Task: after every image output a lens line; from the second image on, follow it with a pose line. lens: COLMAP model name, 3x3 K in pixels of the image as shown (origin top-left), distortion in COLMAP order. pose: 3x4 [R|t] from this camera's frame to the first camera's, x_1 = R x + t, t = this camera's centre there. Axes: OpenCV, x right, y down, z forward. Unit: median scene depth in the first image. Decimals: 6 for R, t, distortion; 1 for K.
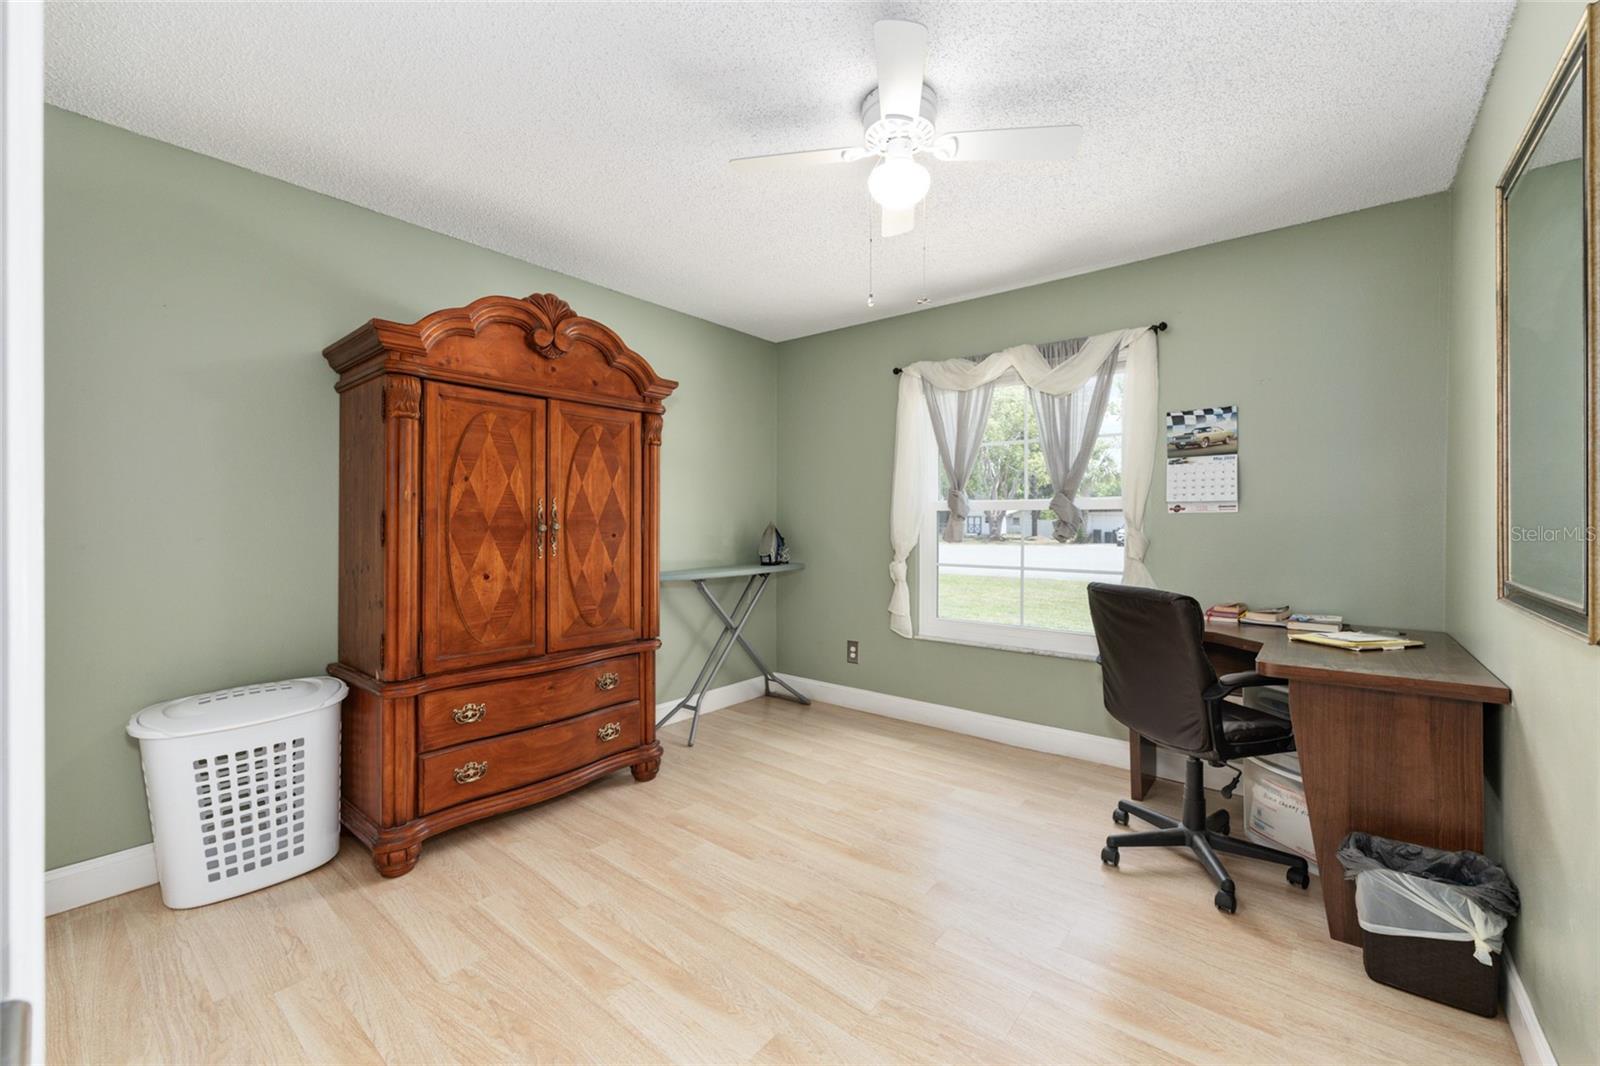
lens RADIAL K [[639.8, 0, 798.7], [0, 639.8, 525.3], [0, 0, 1]] dist [-0.003474, 0.001862]
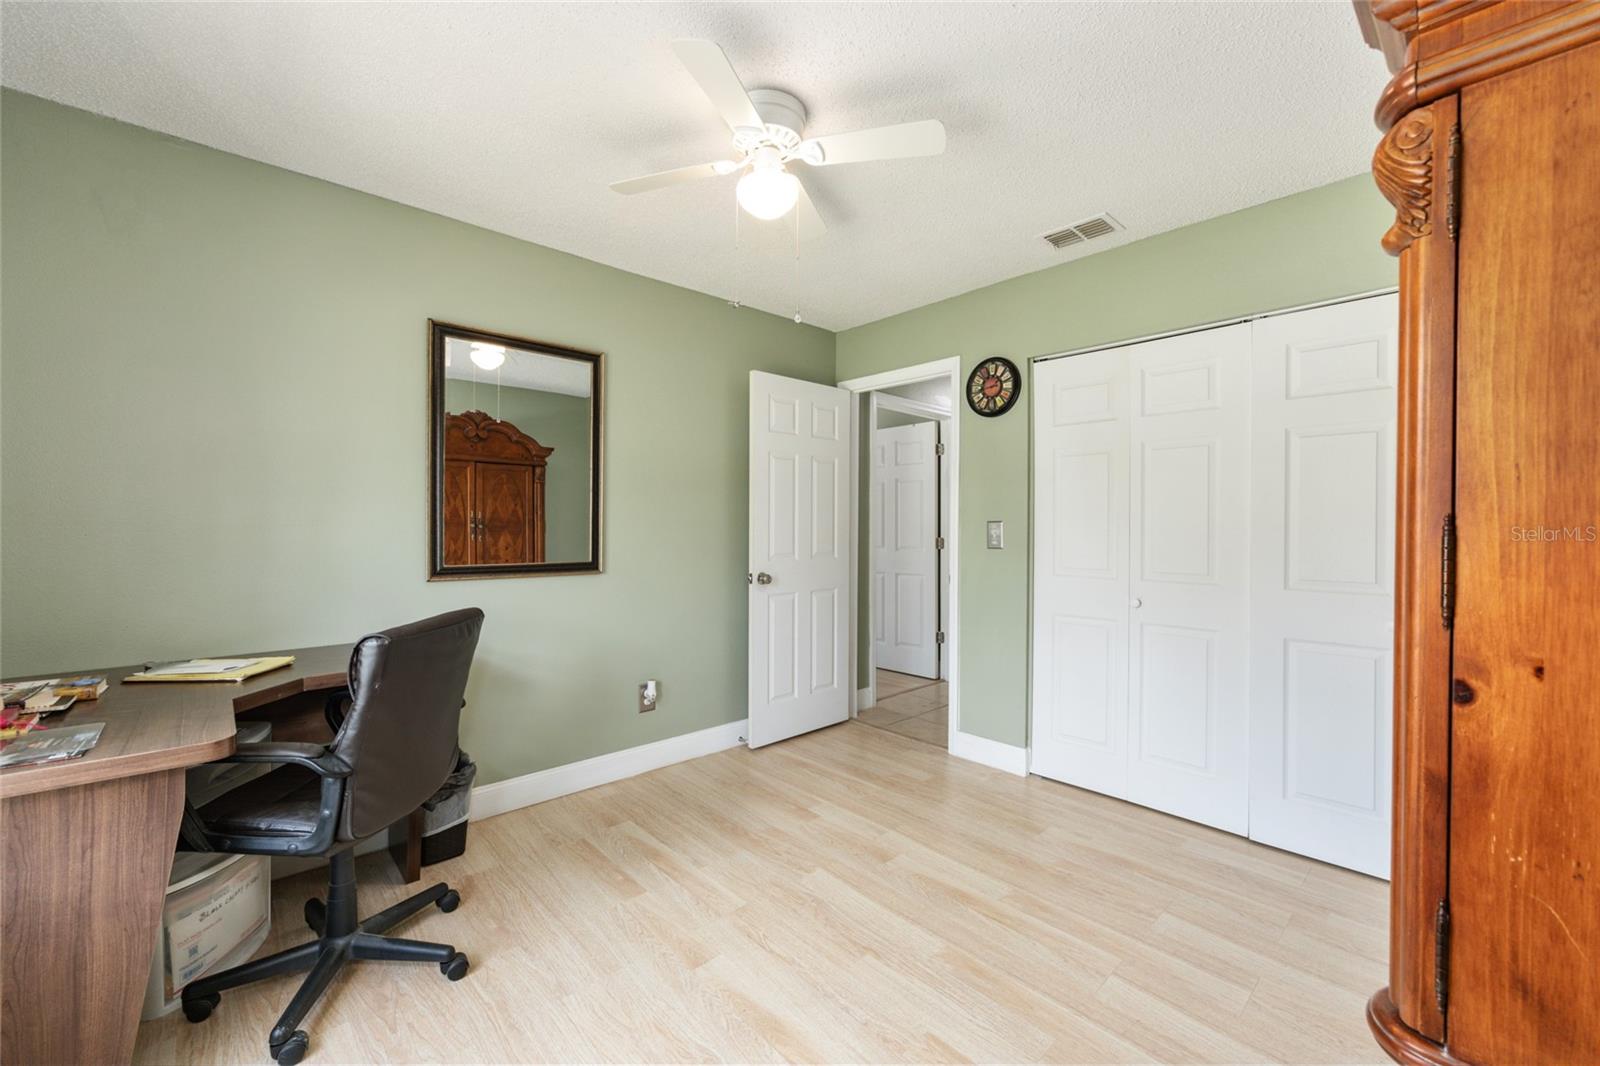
lens RADIAL K [[639.8, 0, 801.0], [0, 639.8, 528.6], [0, 0, 1]] dist [-0.003474, 0.001862]
pose [[-0.991306, 0.002196, 0.131561, -0.034902], [0.003335, 0.999959, 0.008441, -0.020033], [-0.131537, 0.008806, -0.991272, 2.140397]]
